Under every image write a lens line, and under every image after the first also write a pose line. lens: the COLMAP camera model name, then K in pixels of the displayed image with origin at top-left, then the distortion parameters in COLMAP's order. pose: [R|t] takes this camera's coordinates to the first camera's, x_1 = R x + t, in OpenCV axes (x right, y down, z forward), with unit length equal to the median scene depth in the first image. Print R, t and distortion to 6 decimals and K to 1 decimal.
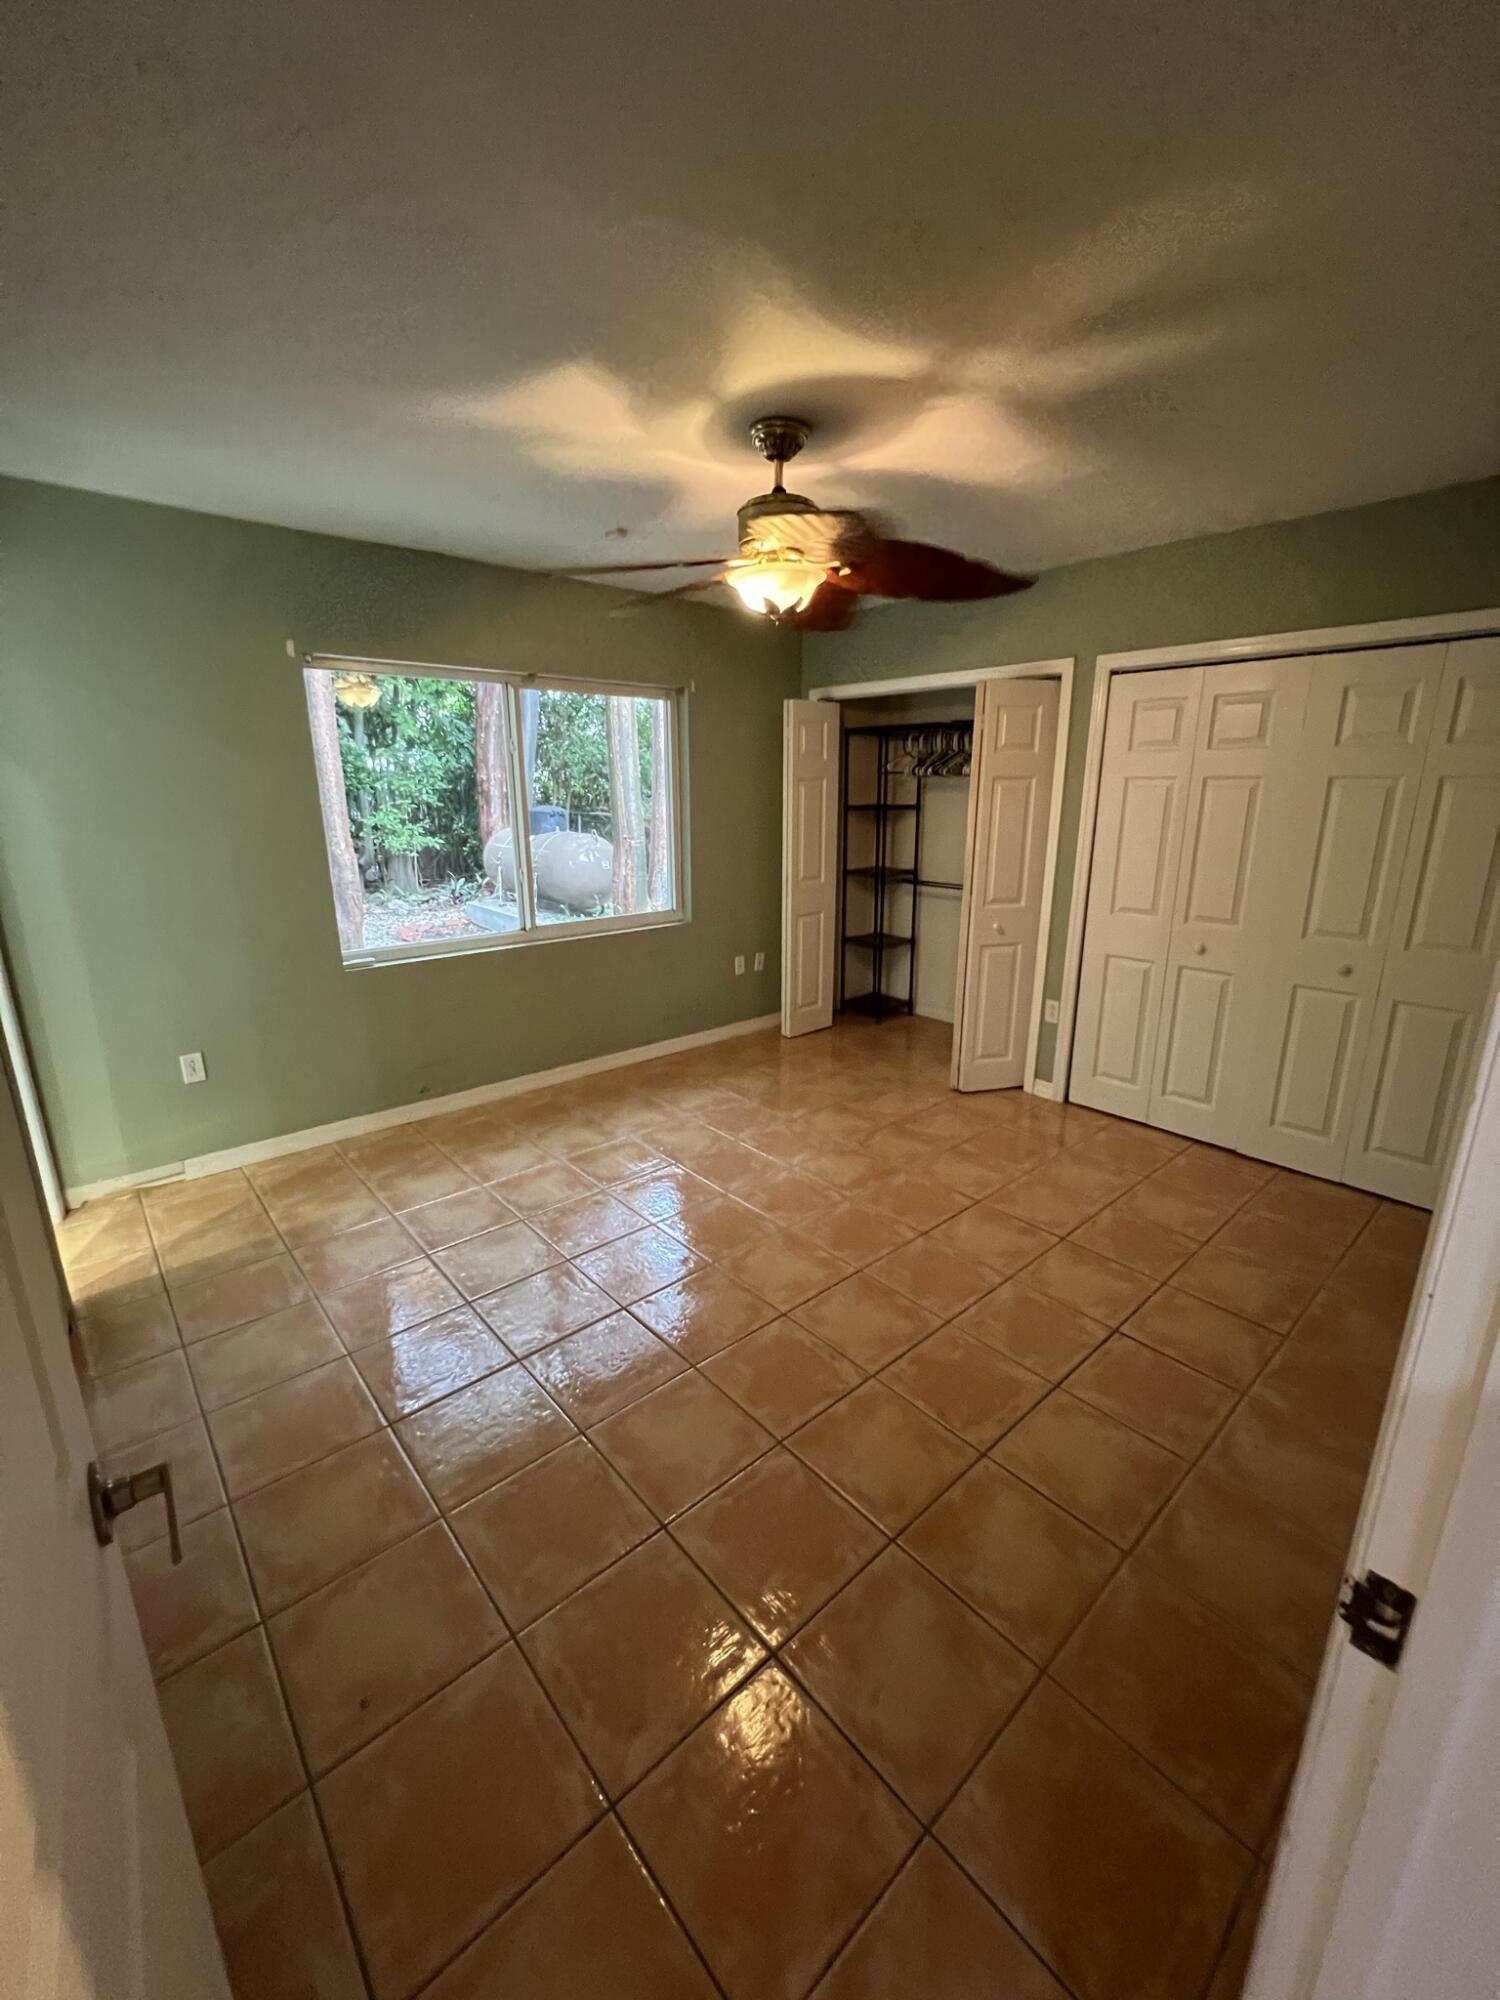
lens RADIAL K [[800.8, 0, 751.5], [0, 800.8, 996.7], [0, 0, 1]] dist [-0.005709, 0.000701]
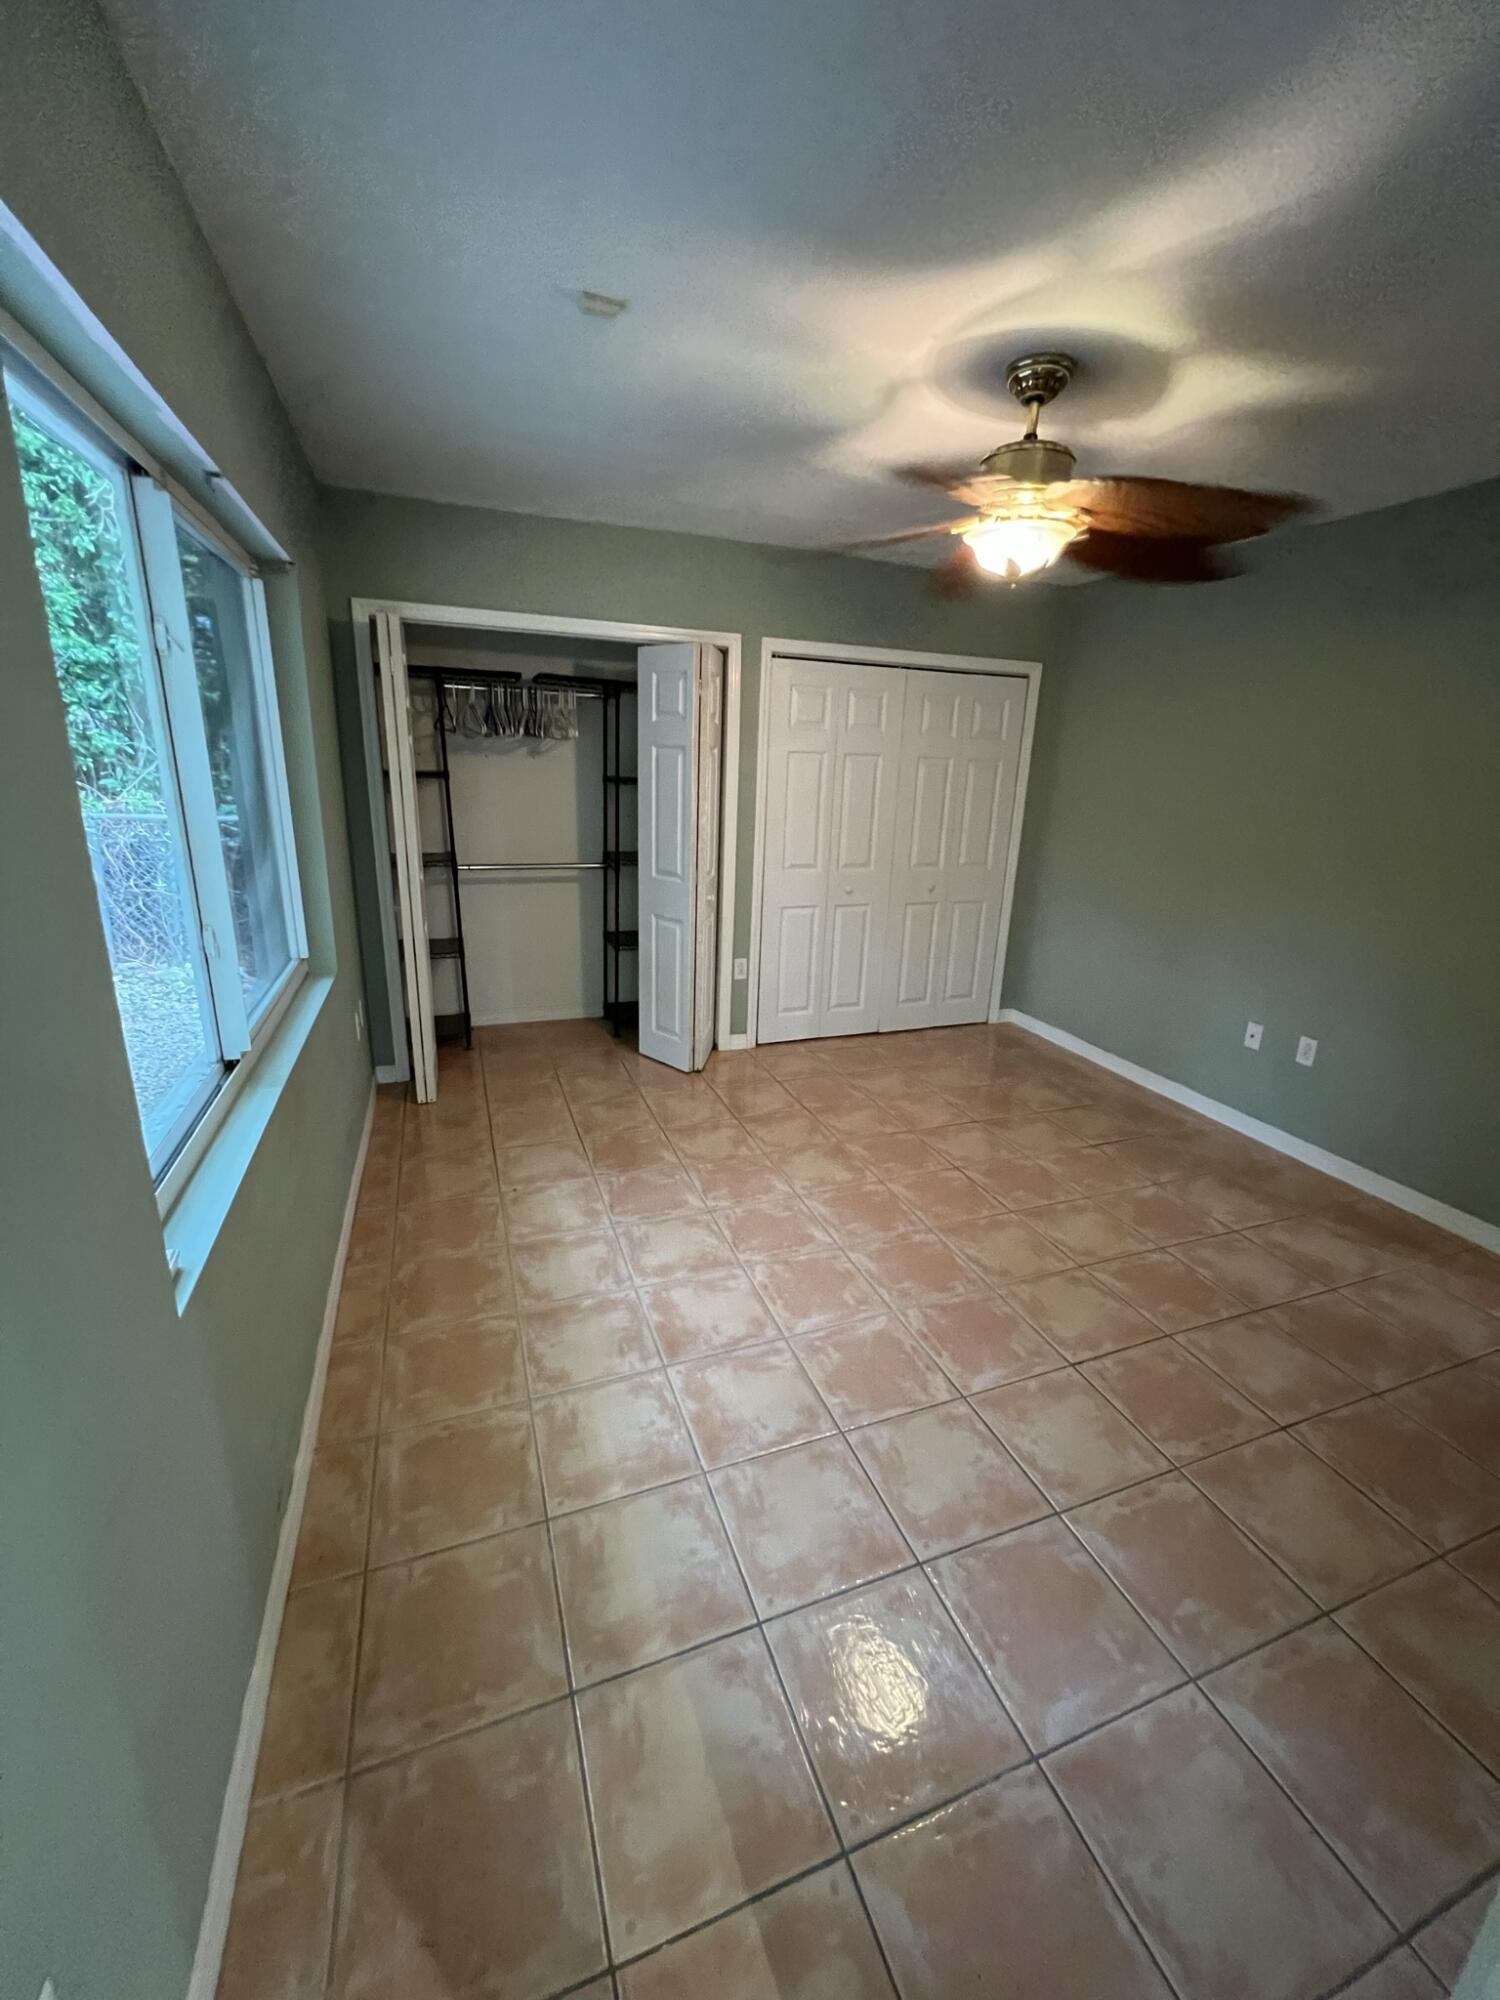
lens RADIAL K [[800.8, 0, 755.7], [0, 800.8, 994.9], [0, 0, 1]] dist [-0.005709, 0.000701]
pose [[0.348539, -0.252760, 0.902570, -0.684803], [0.202401, 0.960530, 0.190832, -0.171002], [-0.915180, 0.116168, 0.385941, 0.654357]]
